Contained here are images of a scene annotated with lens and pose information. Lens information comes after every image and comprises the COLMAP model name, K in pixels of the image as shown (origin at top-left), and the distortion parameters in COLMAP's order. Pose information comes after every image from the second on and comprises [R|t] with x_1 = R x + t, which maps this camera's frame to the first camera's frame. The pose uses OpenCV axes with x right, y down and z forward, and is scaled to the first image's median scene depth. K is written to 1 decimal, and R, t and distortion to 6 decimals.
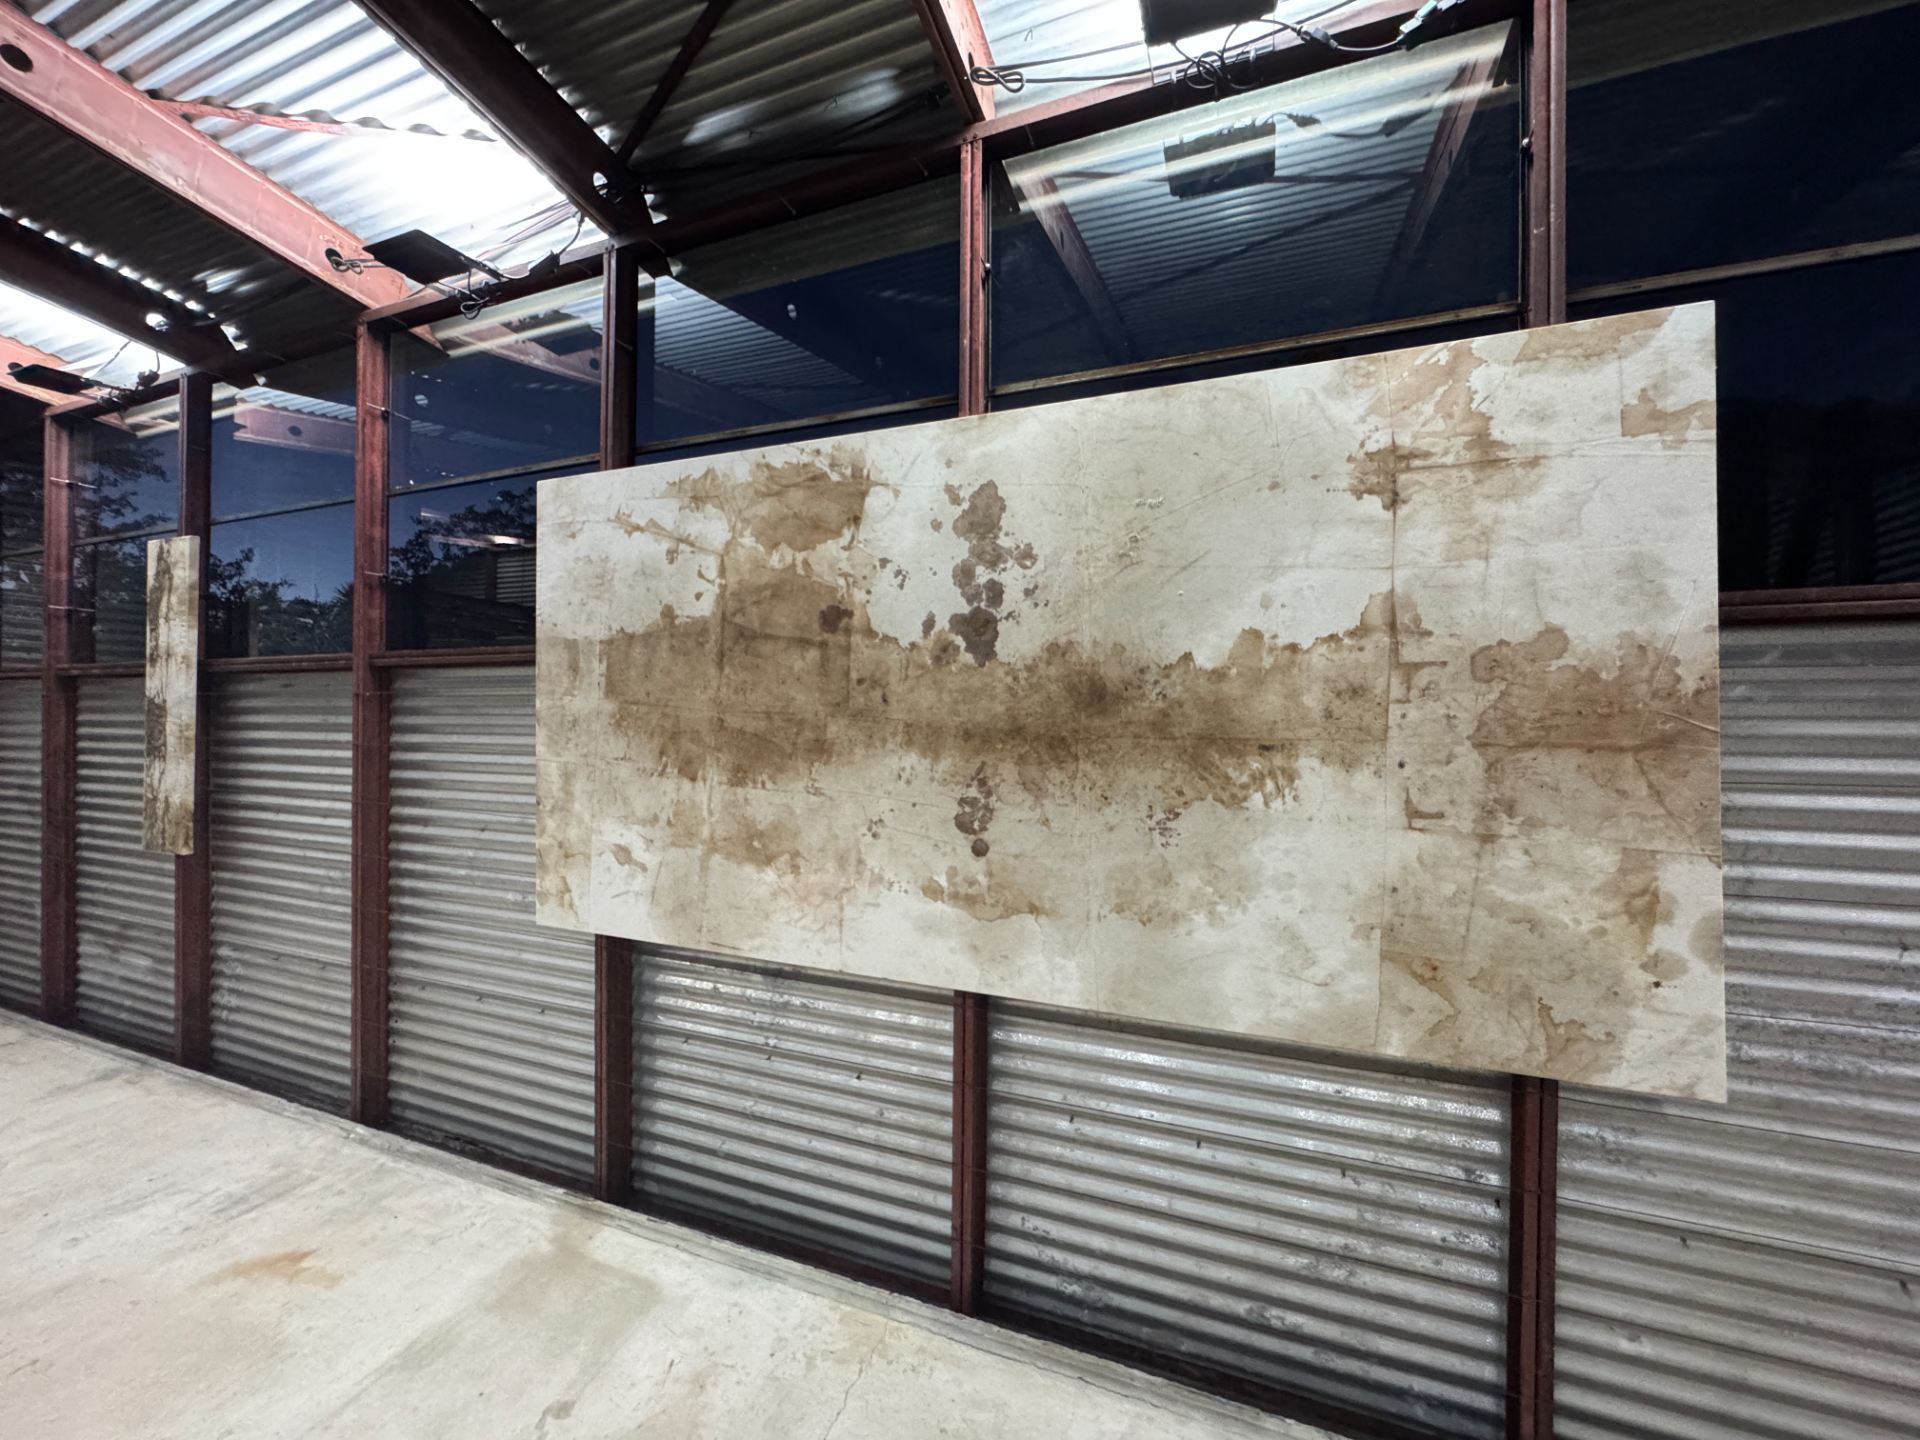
lens RADIAL K [[754.2, 0, 951.3], [0, 754.2, 709.9], [0, 0, 1]] dist [-0.008652, 0.000532]
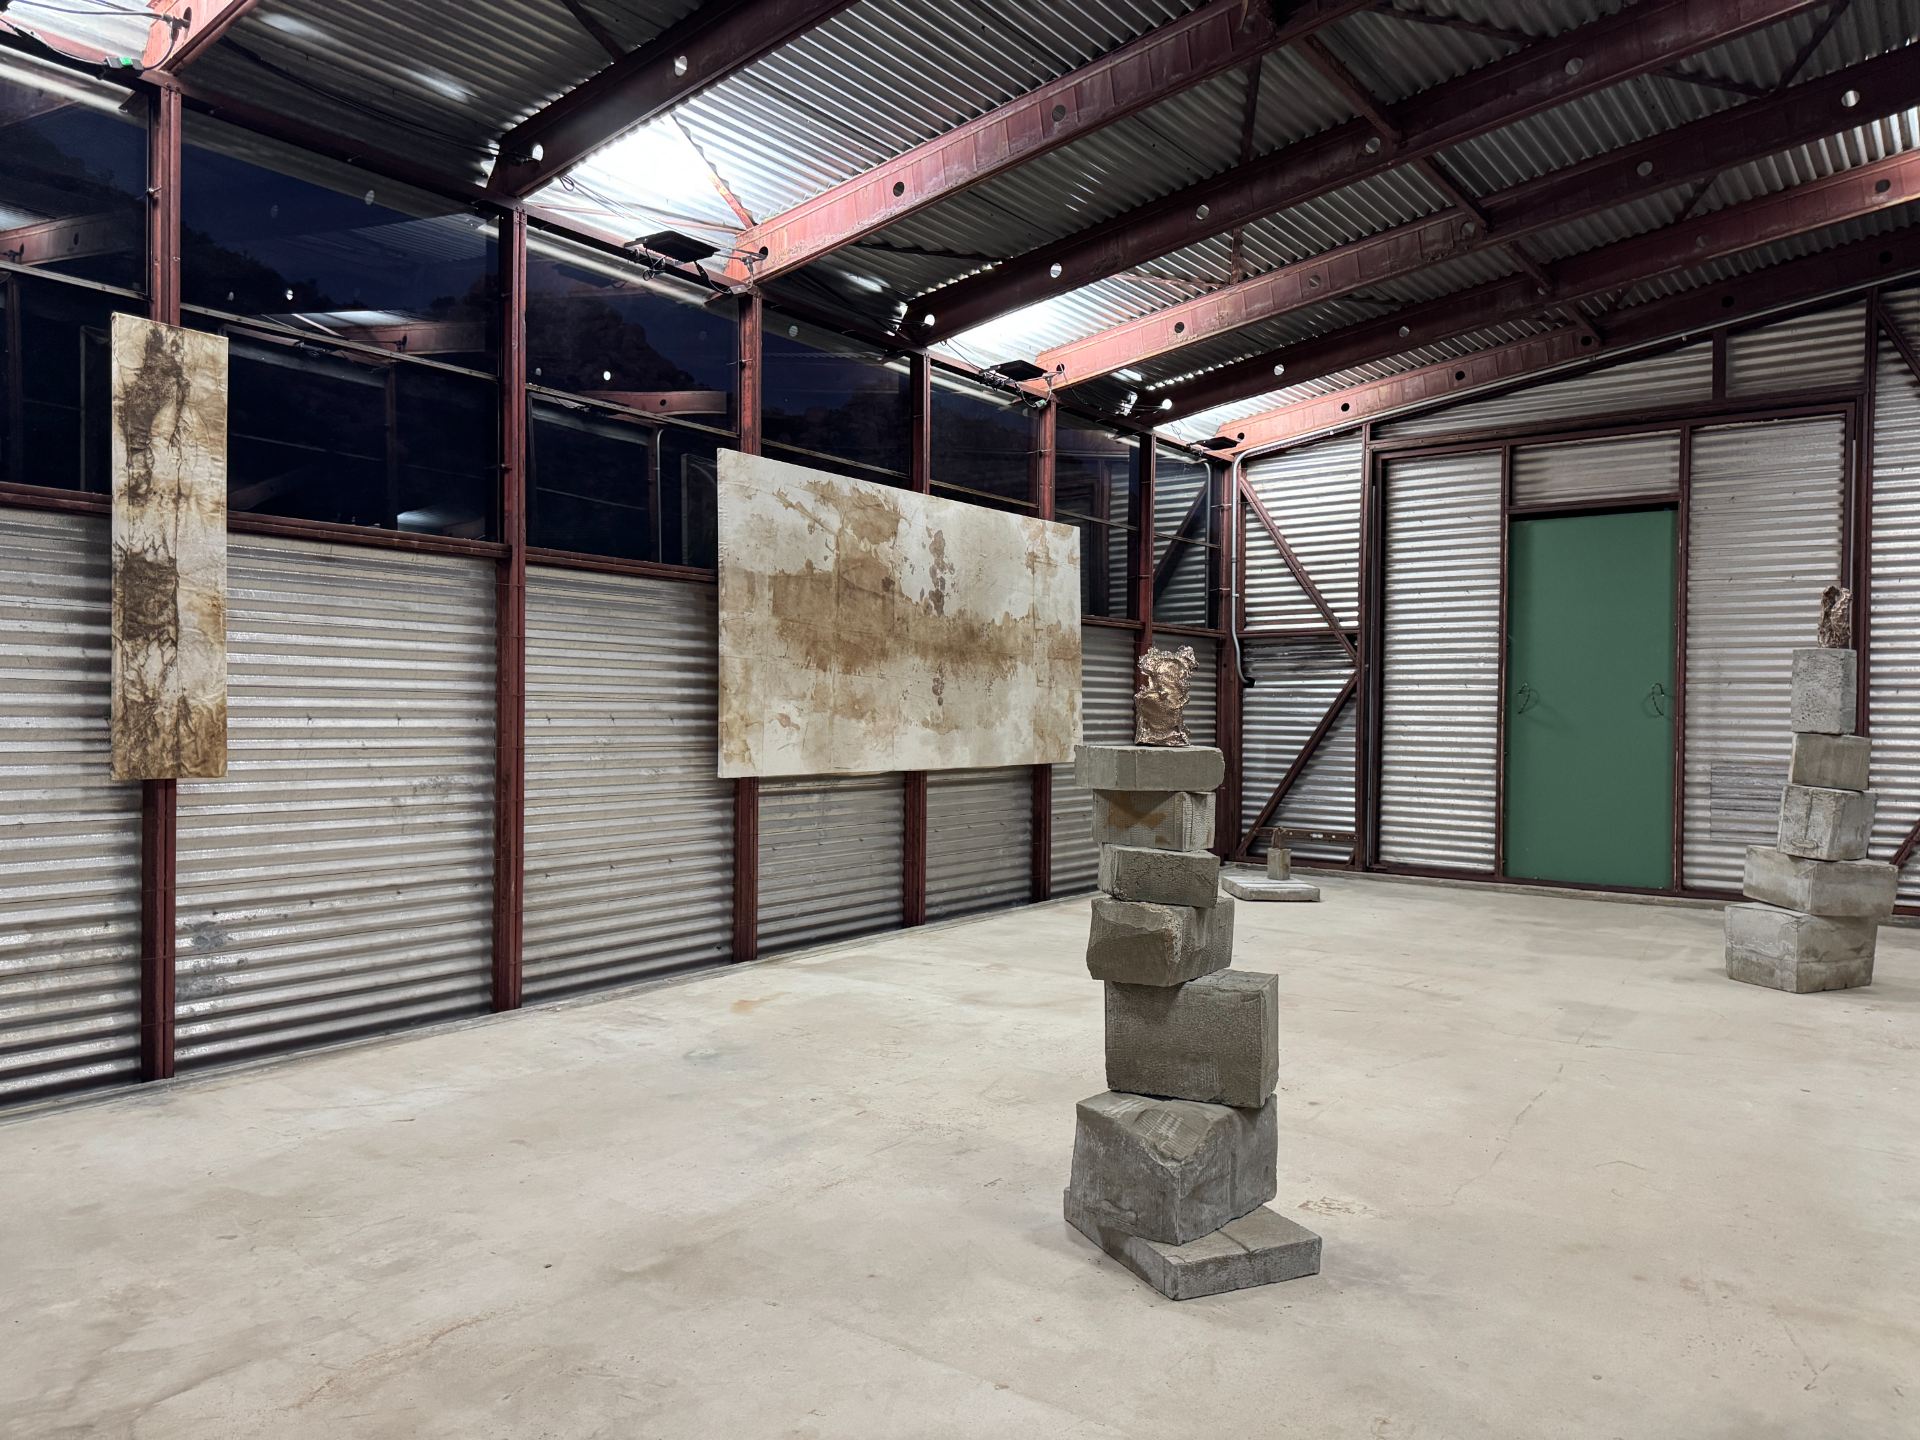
lens RADIAL K [[1385.6, 0, 962.0], [0, 1385.6, 721.7], [0, 0, 1]] dist [0.004870, -0.012369]
pose [[0.252477, -0.004406, 0.967593, -3.294909], [-0.014732, 0.999856, 0.008397, 0.180479], [-0.967491, -0.016375, 0.252376, -0.050663]]
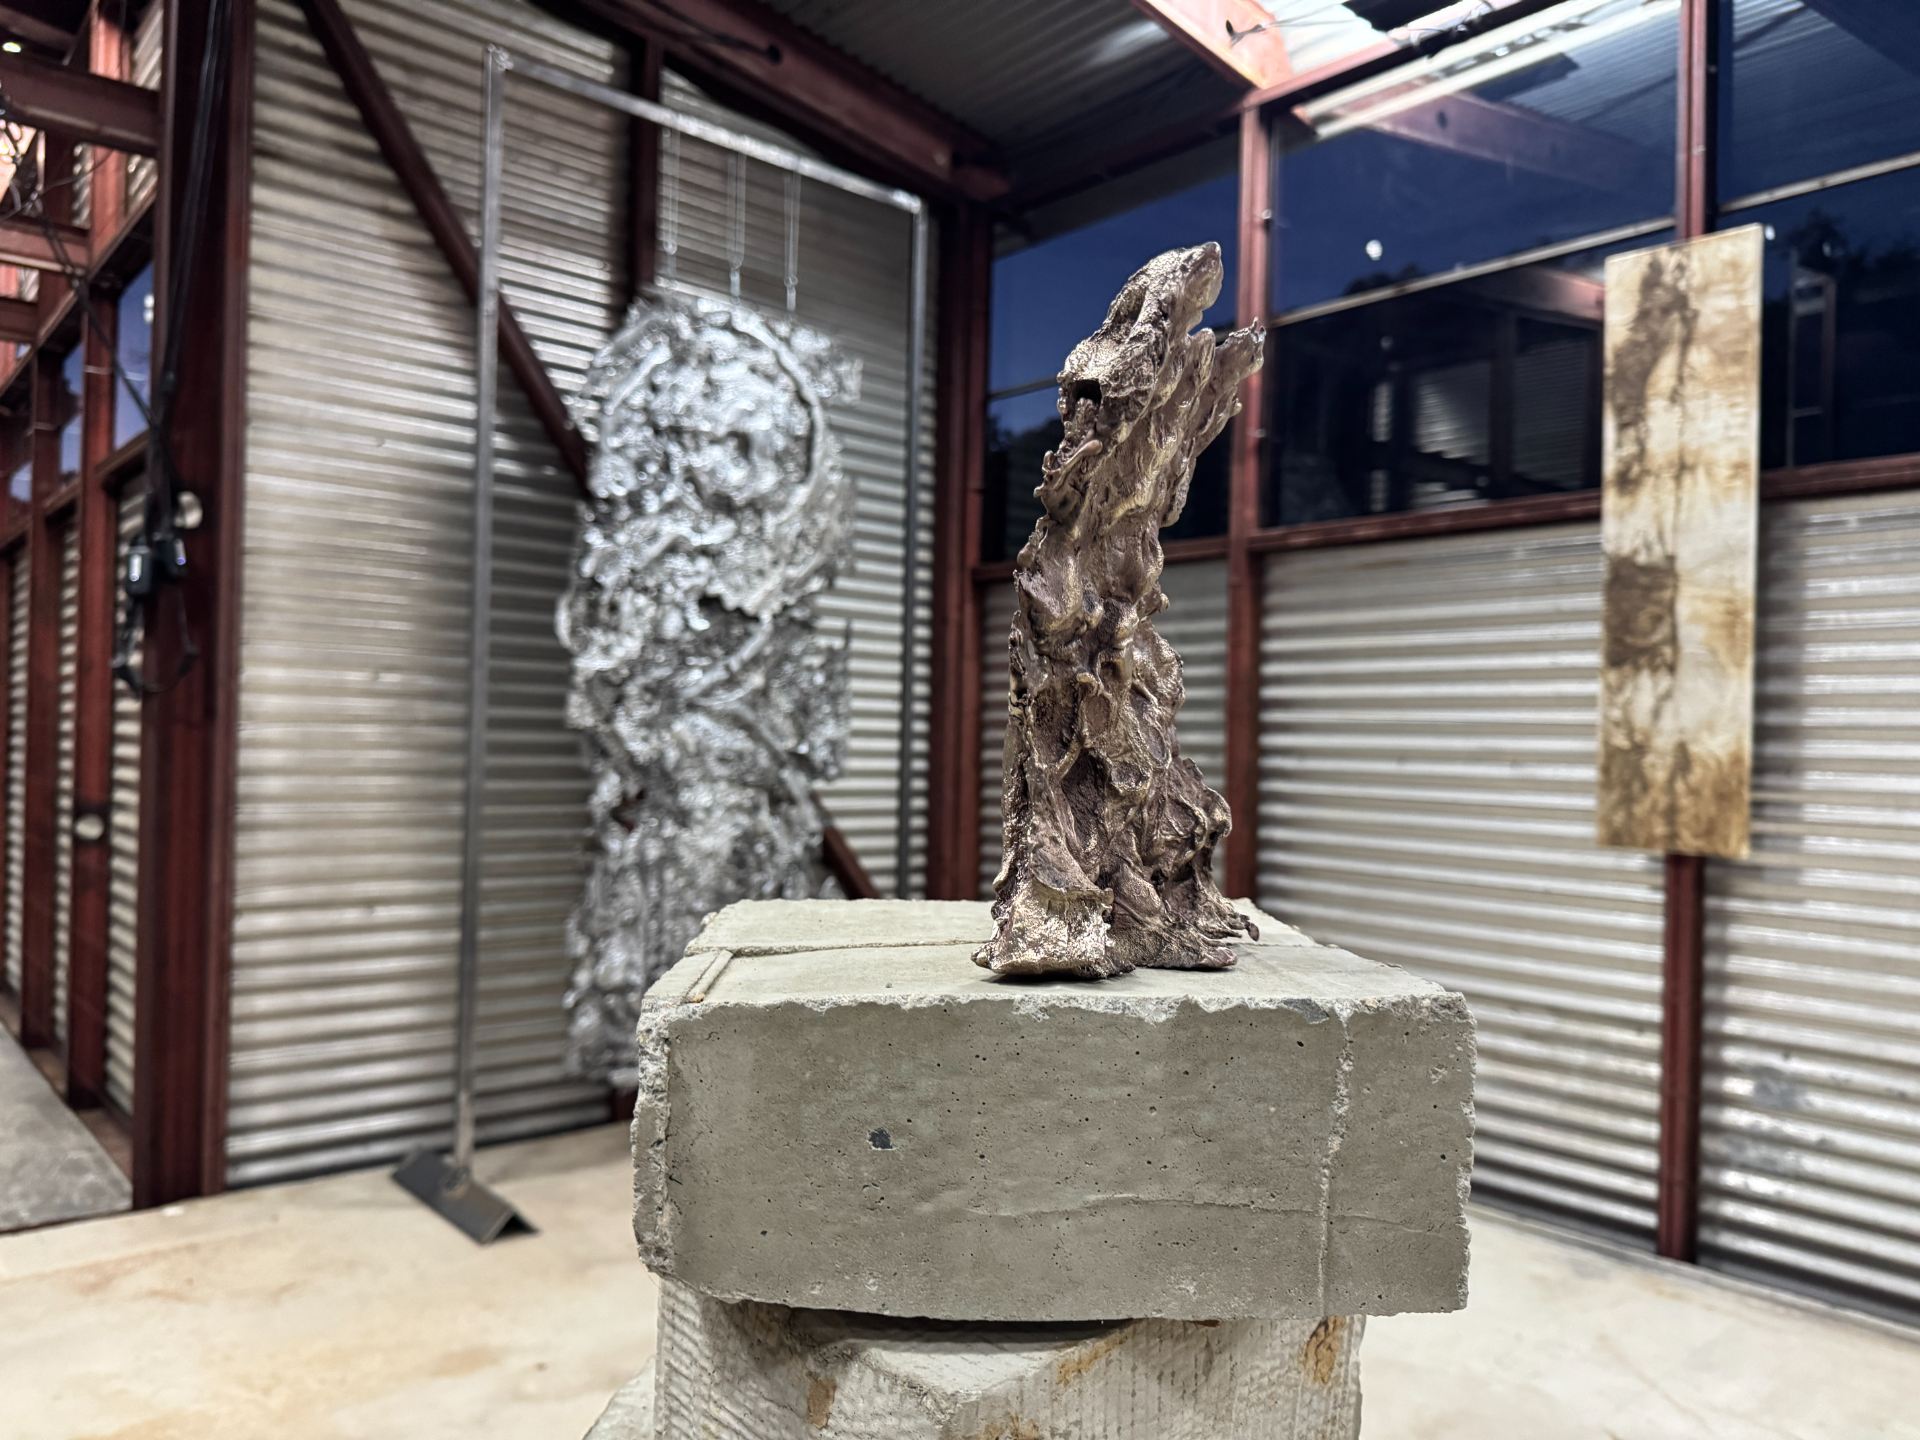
lens RADIAL K [[1385.6, 0, 951.4], [0, 1385.6, 726.7], [0, 0, 1]] dist [0.004870, -0.012369]
pose [[0.893809, 0.013230, -0.448252, -1.665343], [-0.016461, 0.999859, -0.003312, 0.180027], [0.448145, 0.010339, 0.893901, -0.112552]]
